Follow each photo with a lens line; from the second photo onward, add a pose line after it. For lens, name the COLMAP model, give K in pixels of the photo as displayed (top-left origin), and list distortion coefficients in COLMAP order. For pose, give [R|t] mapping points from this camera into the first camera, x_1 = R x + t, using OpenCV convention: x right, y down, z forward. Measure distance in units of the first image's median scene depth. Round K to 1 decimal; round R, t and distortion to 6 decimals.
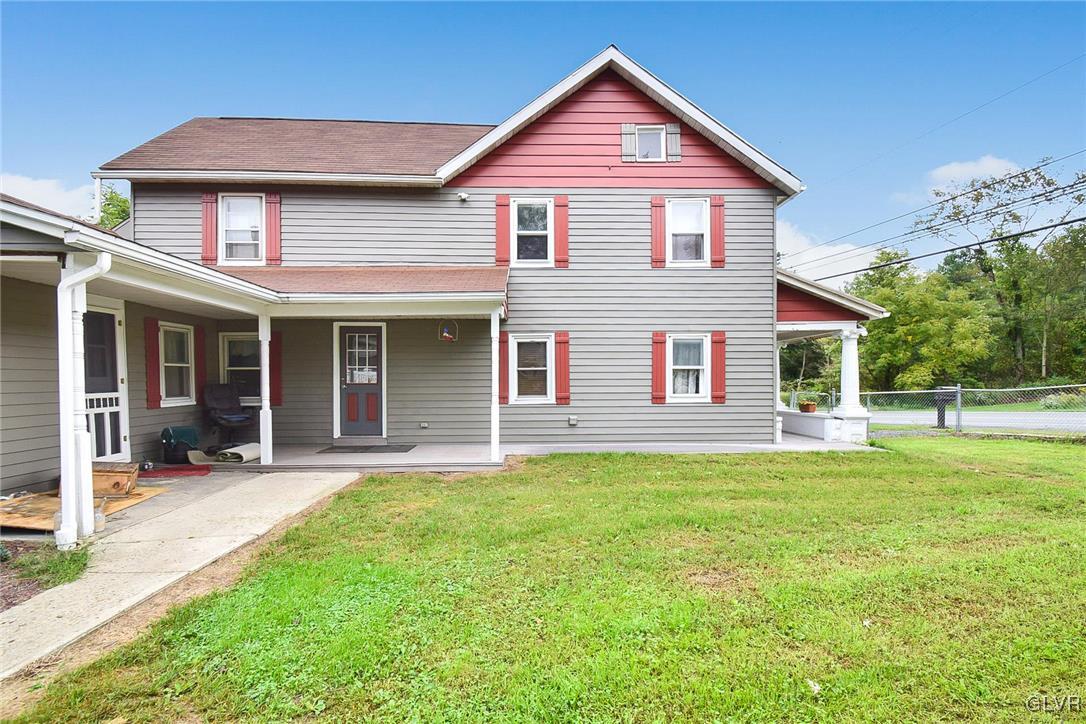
lens RADIAL K [[504.0, 0, 544.3], [0, 504.0, 400.5], [0, 0, 1]] dist [0.002761, 0.000222]
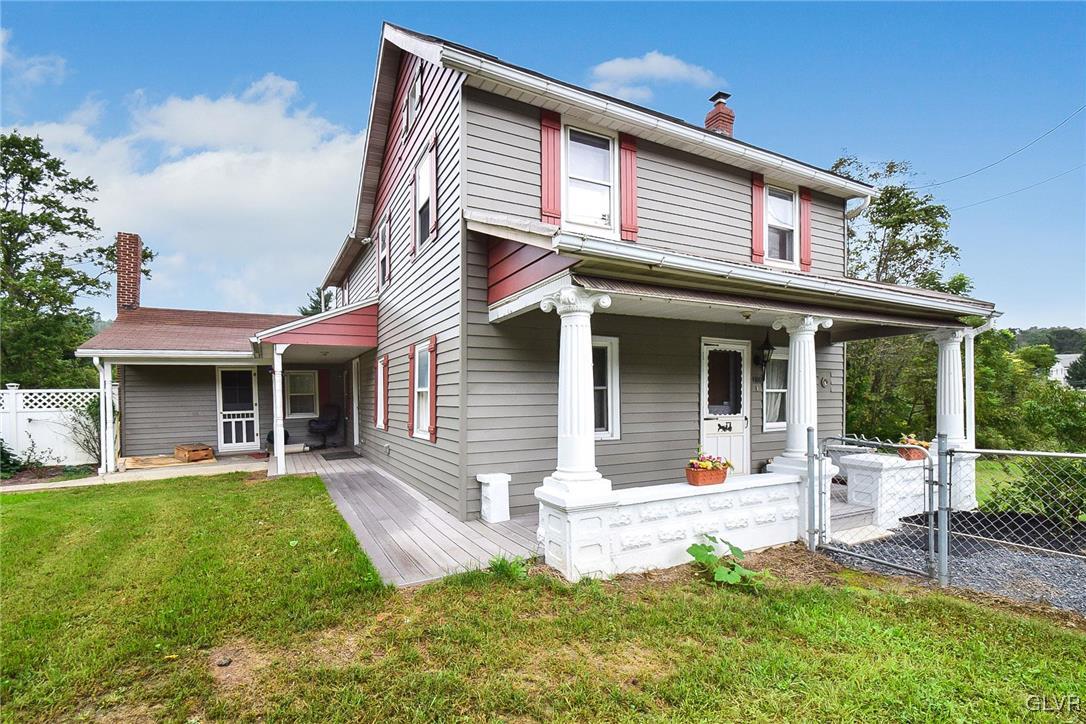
lens RADIAL K [[504.0, 0, 544.3], [0, 504.0, 400.5], [0, 0, 1]] dist [0.002761, 0.000222]
pose [[0.449893, 0.002770, -0.893078, 1.362976], [-0.021428, 0.999741, -0.007693, -0.062930], [0.892825, 0.022598, 0.449836, 1.110626]]
